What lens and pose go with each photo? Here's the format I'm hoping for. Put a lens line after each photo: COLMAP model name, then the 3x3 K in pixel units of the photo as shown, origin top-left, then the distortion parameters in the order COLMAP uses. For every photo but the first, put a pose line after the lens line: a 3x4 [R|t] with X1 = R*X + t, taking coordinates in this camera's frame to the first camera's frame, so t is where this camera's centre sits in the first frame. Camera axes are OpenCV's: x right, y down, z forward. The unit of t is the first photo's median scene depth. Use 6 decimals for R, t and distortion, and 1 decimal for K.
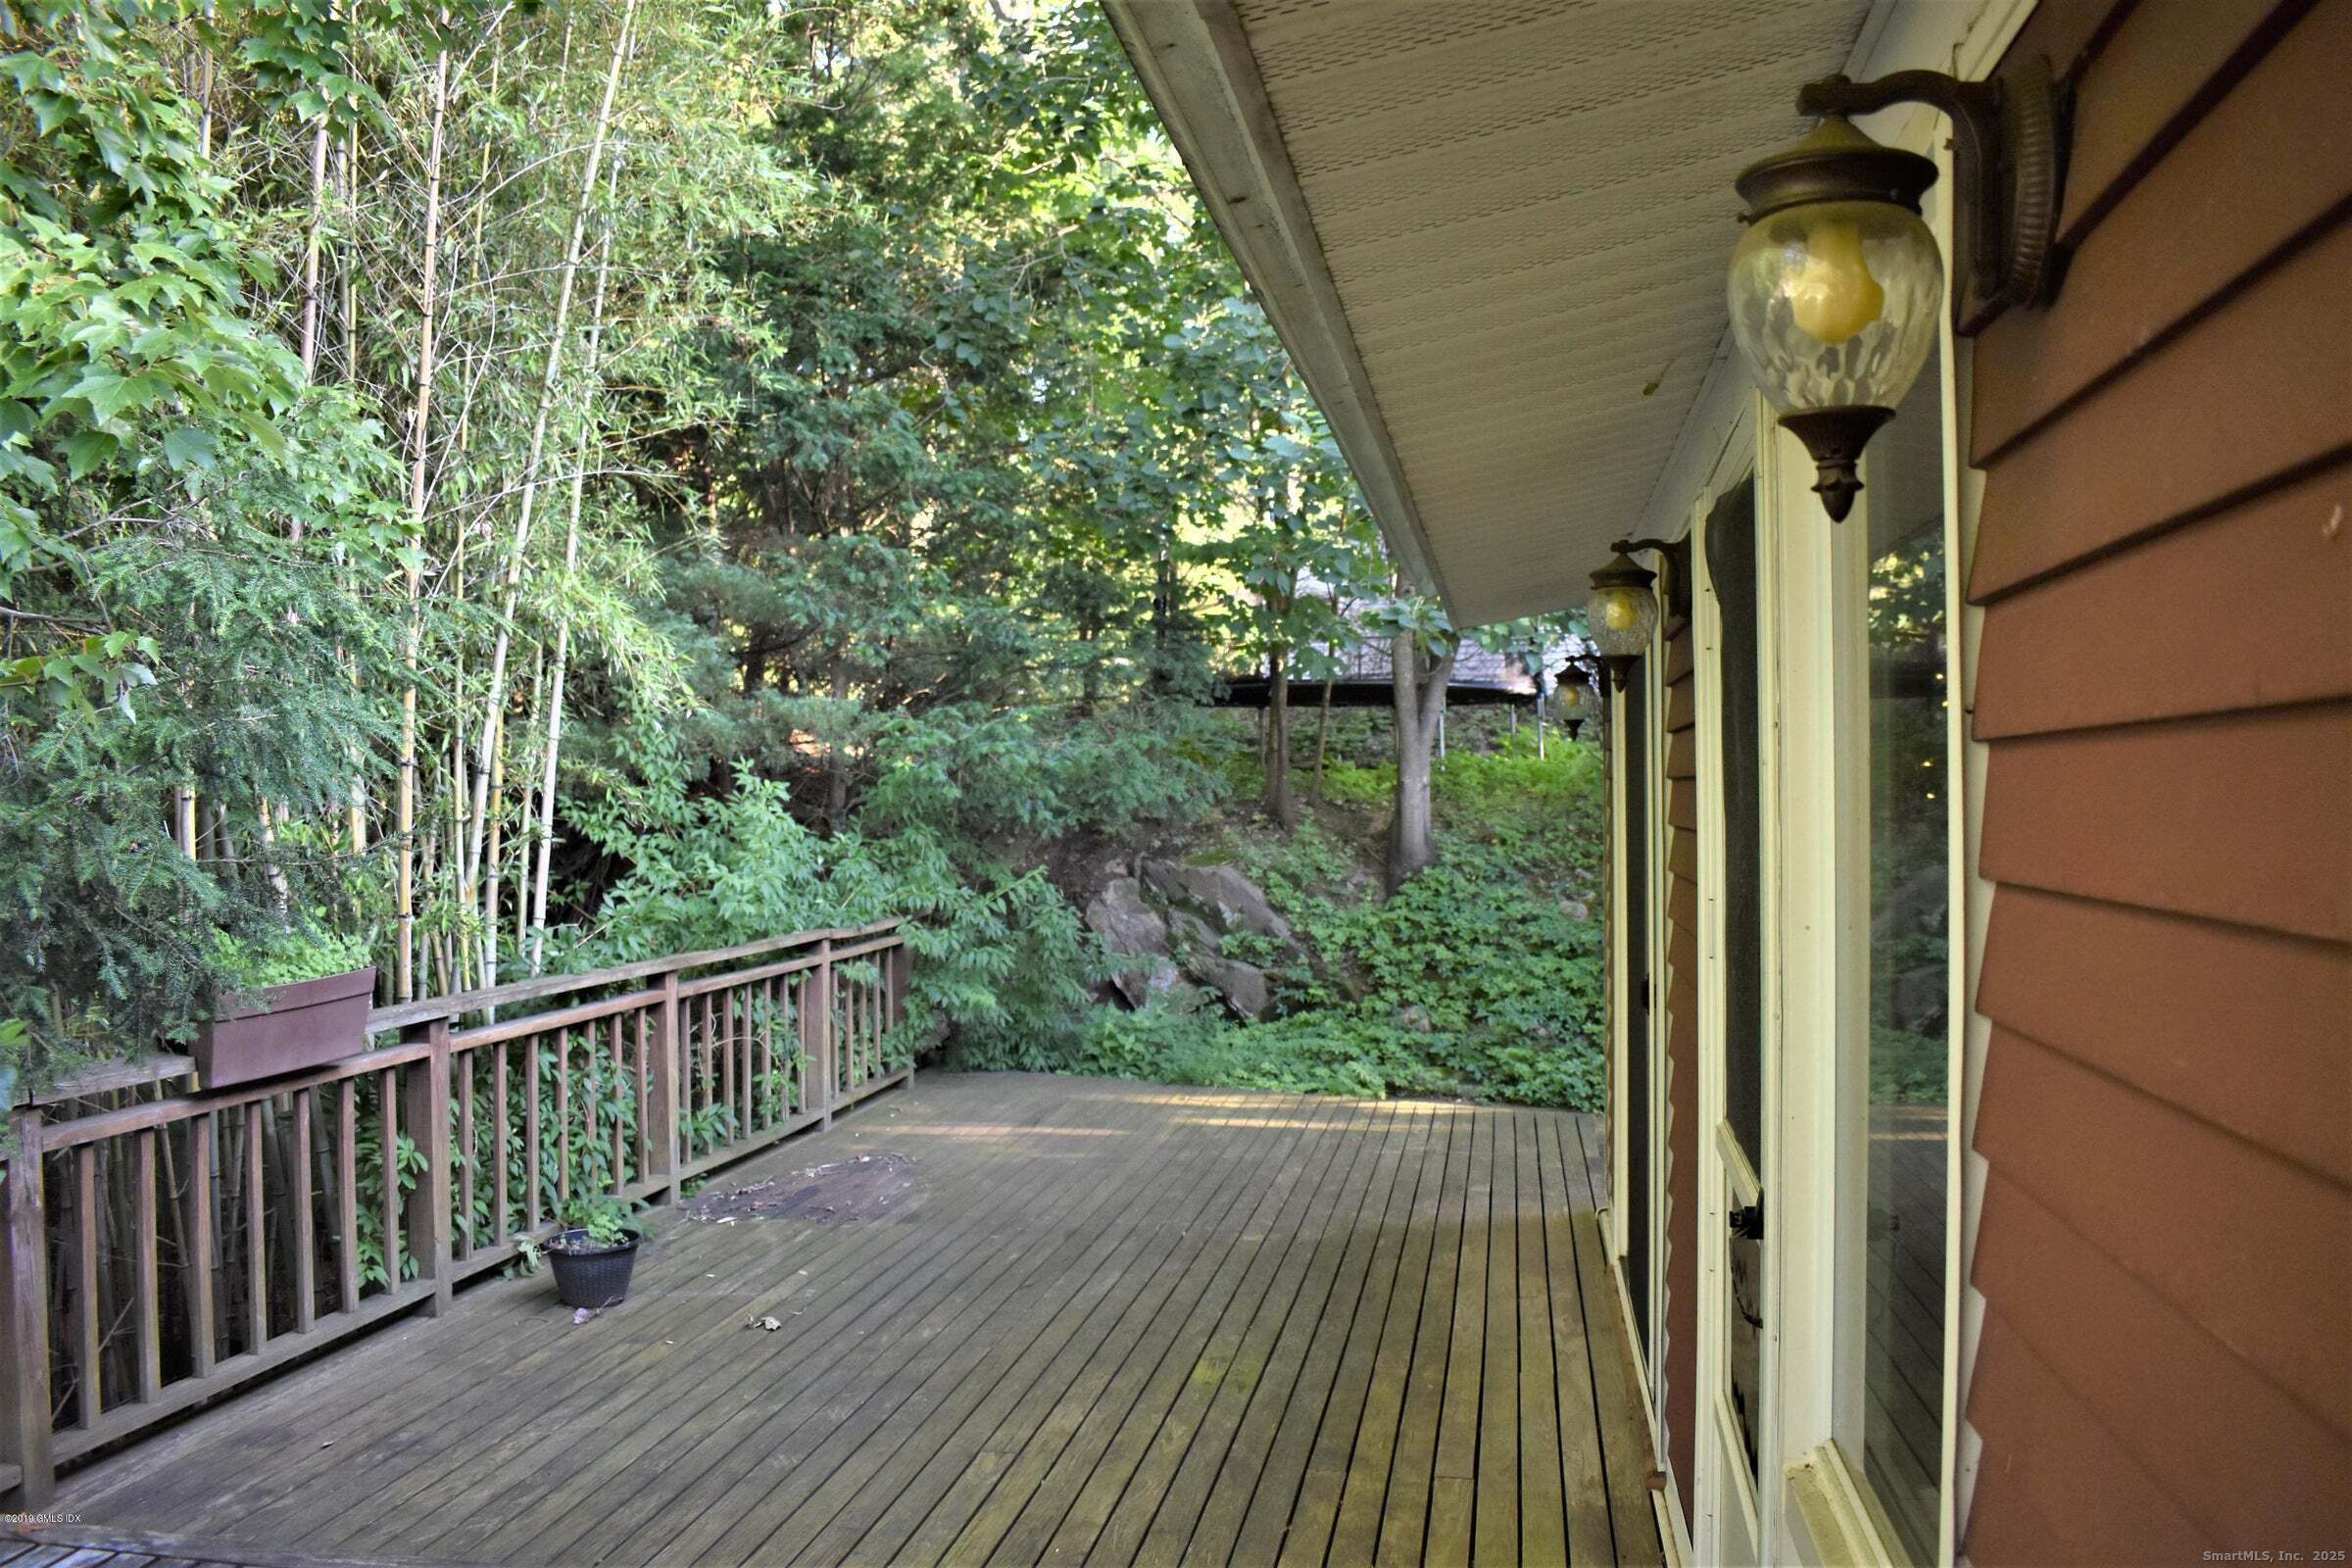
lens RADIAL K [[1828.1, 0, 1169.0], [0, 1828.1, 784.7], [0, 0, 1]] dist [-0.095540, 0.012198]
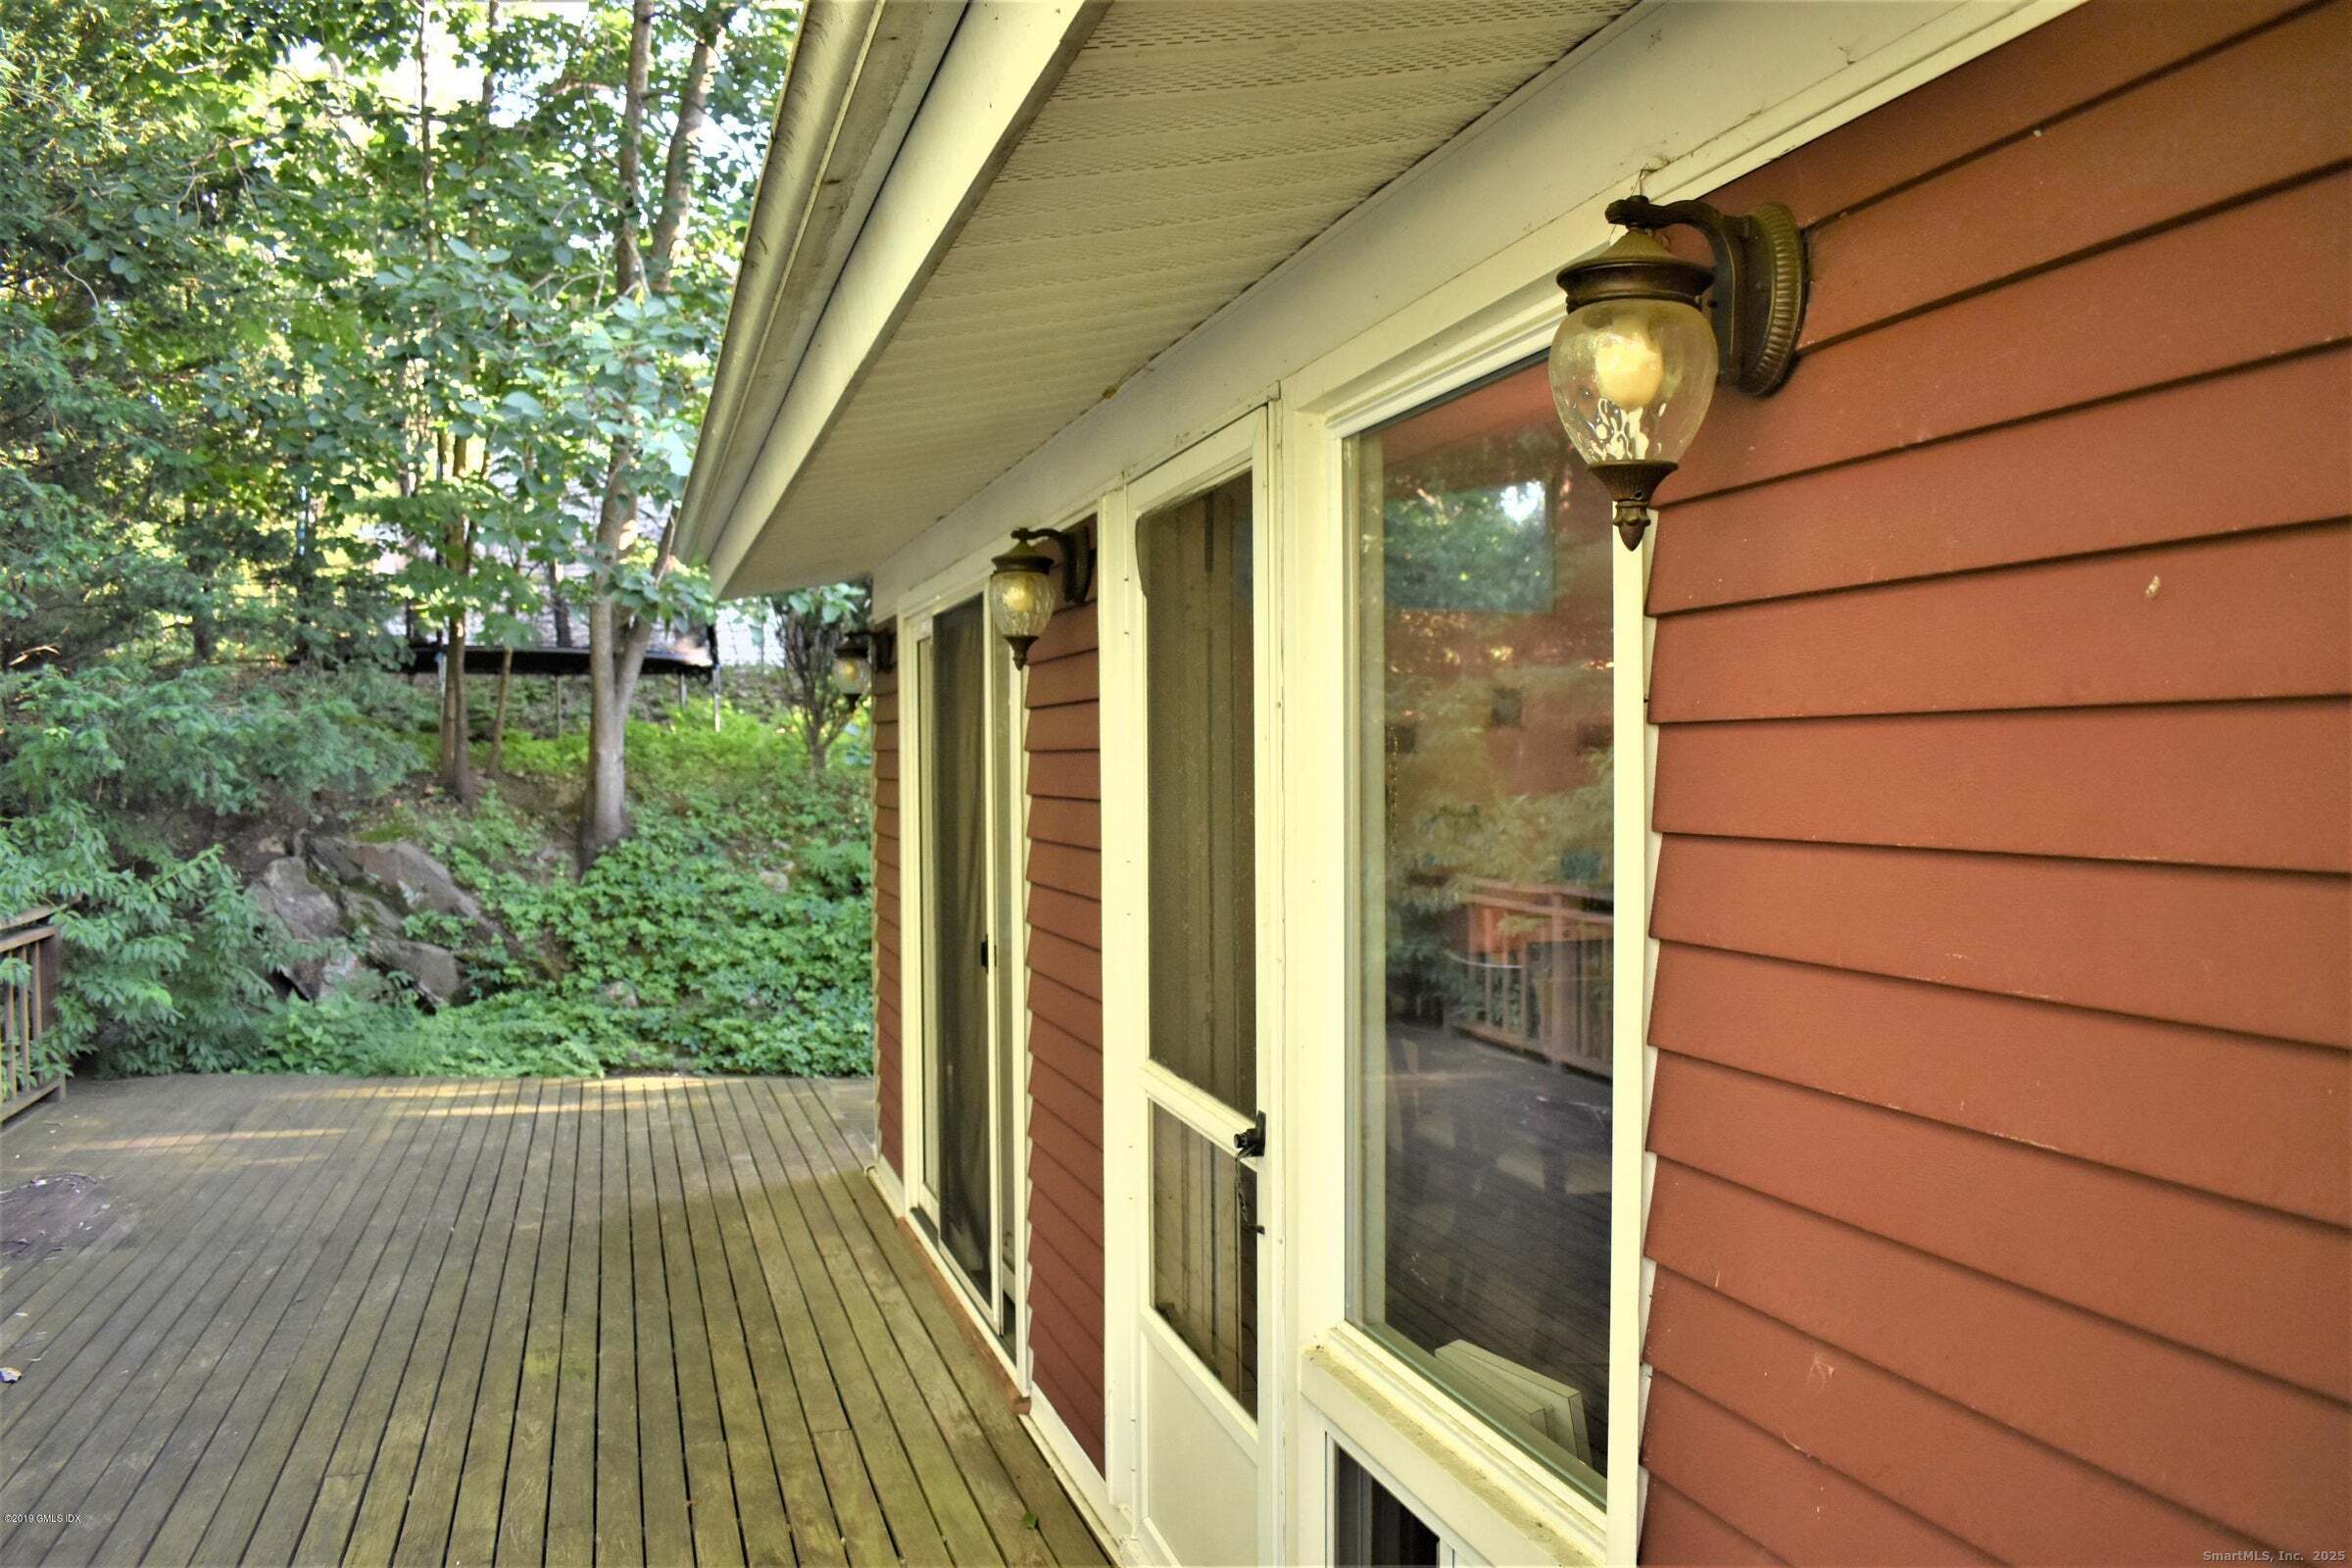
lens RADIAL K [[1828.1, 0, 1169.0], [0, 1828.1, 784.7], [0, 0, 1]] dist [-0.095540, 0.012198]
pose [[0.886478, -0.003805, 0.462755, -0.058729], [-0.003324, 0.999888, 0.014589, 0.000174], [-0.462758, -0.014471, 0.886366, 0.001669]]
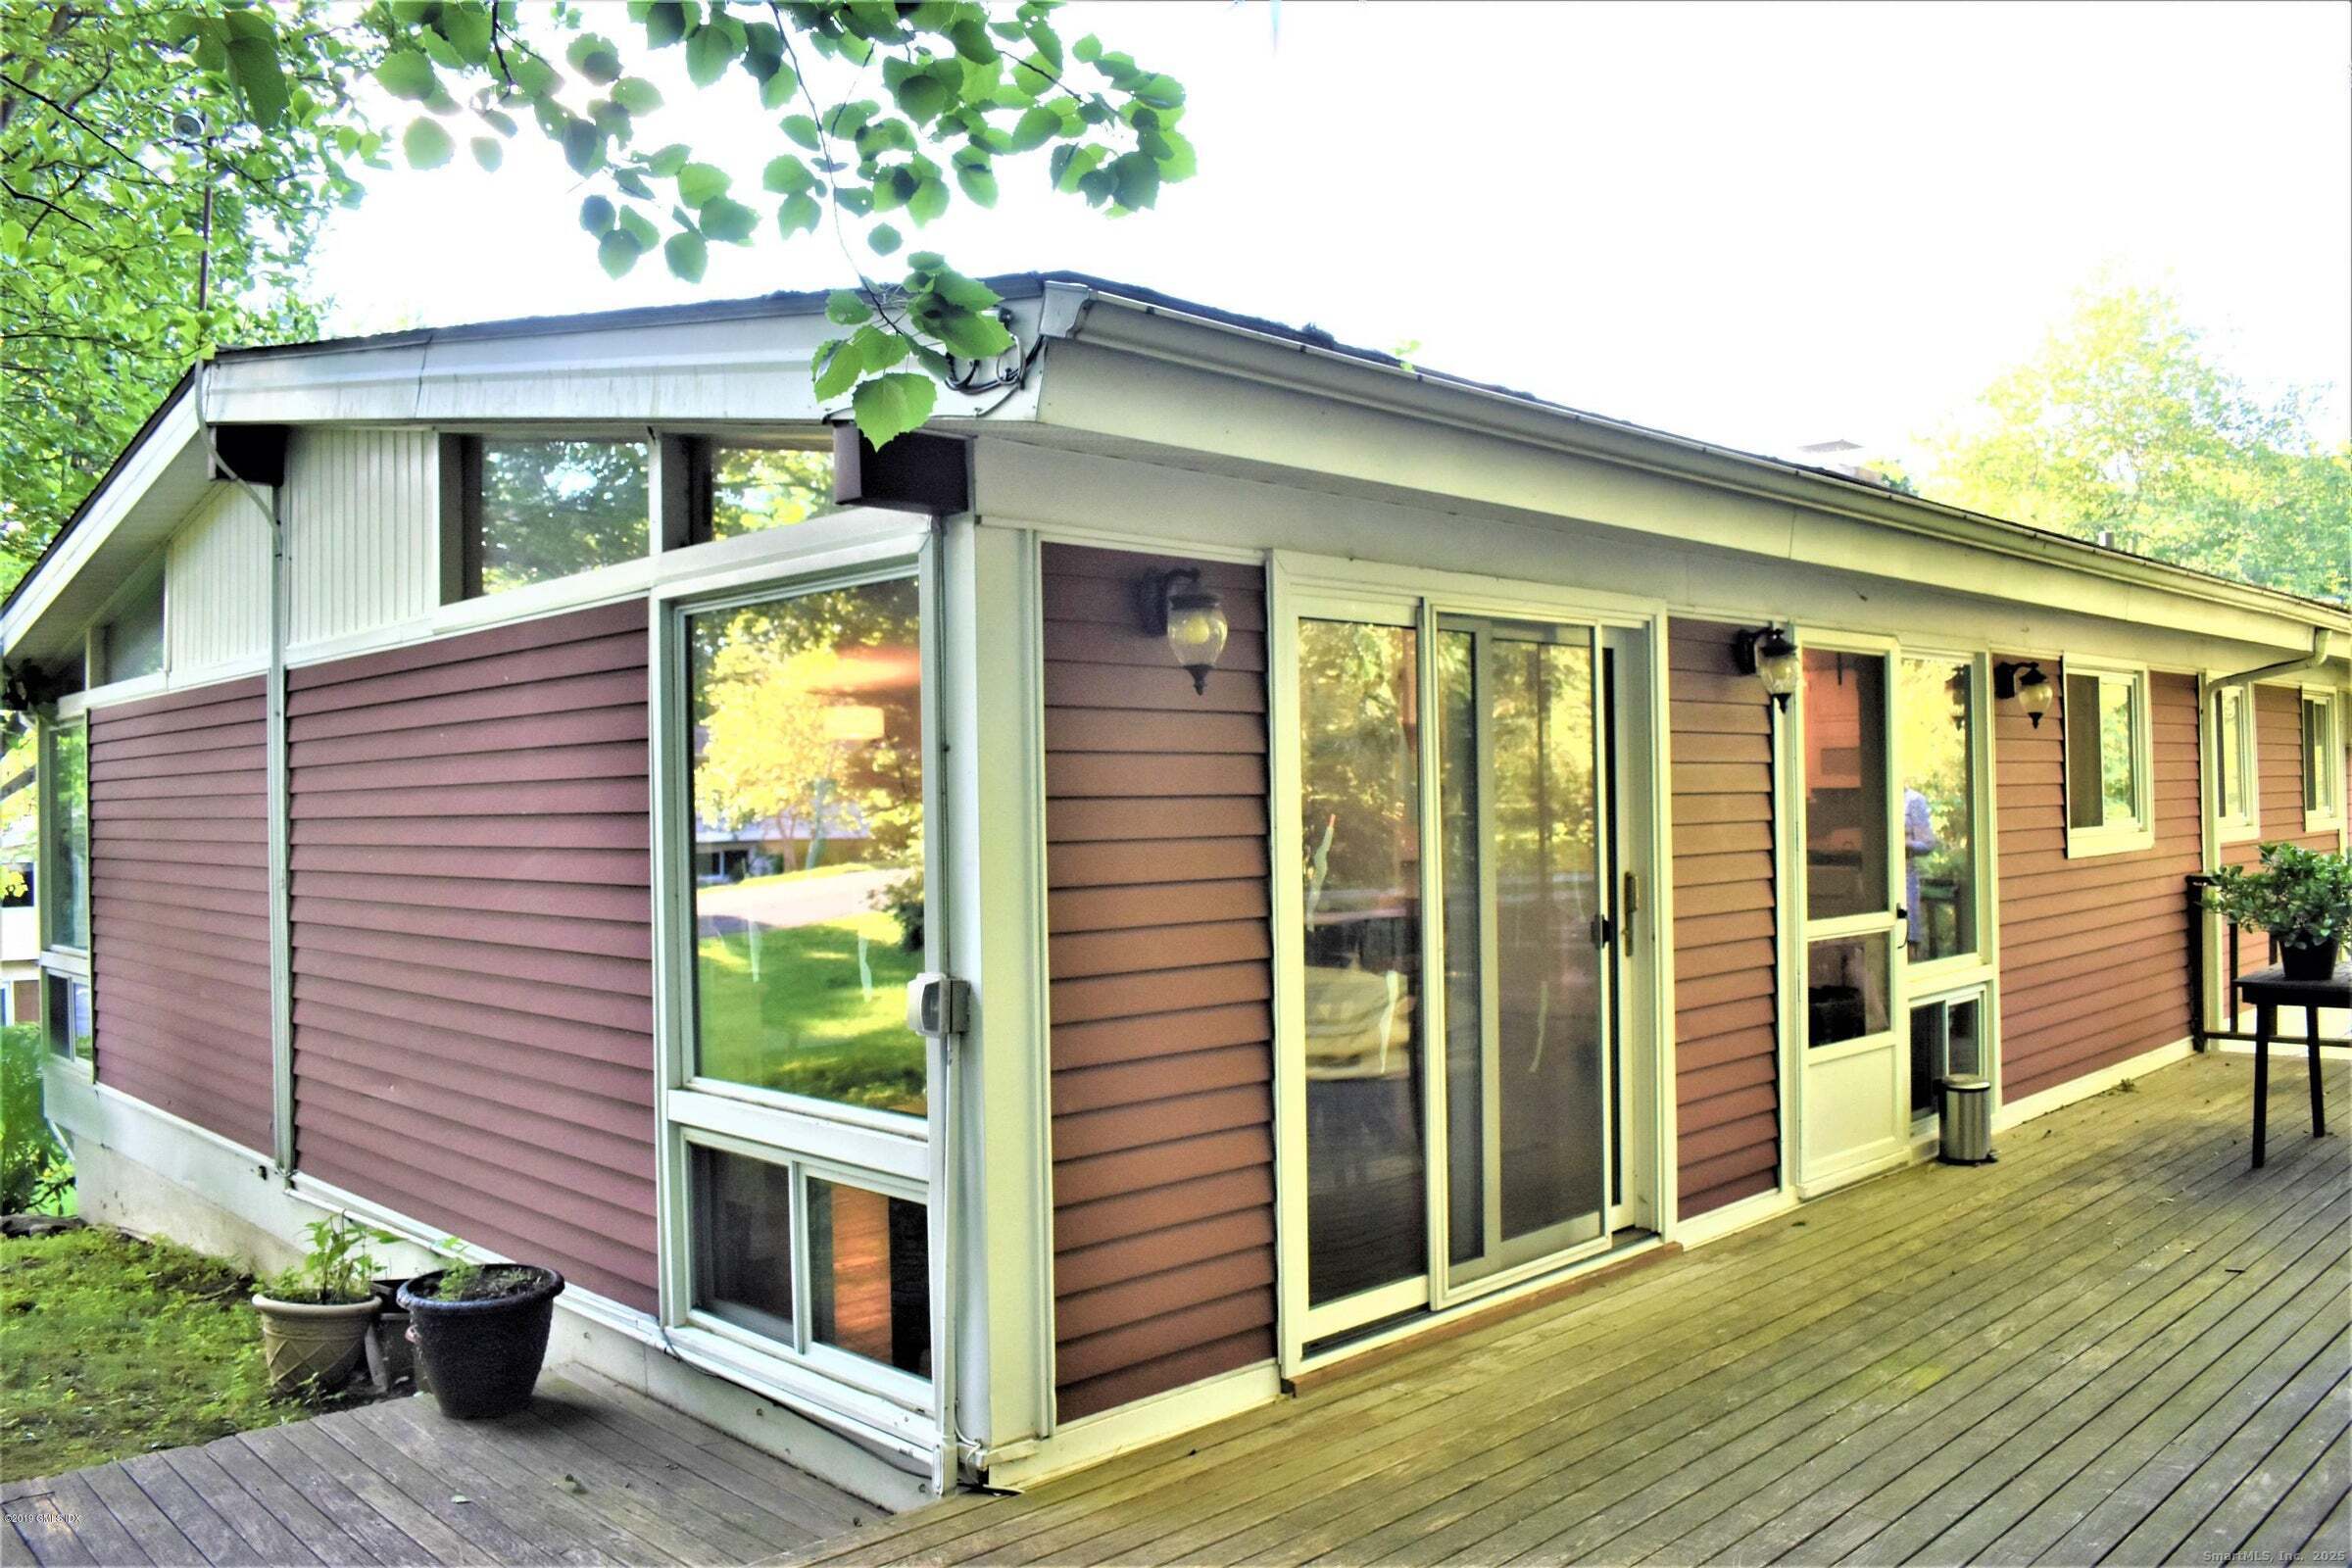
lens RADIAL K [[1828.1, 0, 1169.0], [0, 1828.1, 784.7], [0, 0, 1]] dist [-0.095540, 0.012198]
pose [[-0.815403, 0.021751, 0.578486, -0.096855], [0.016564, 0.999761, -0.014245, 0.011052], [-0.578657, -0.002033, -0.815568, 0.959651]]
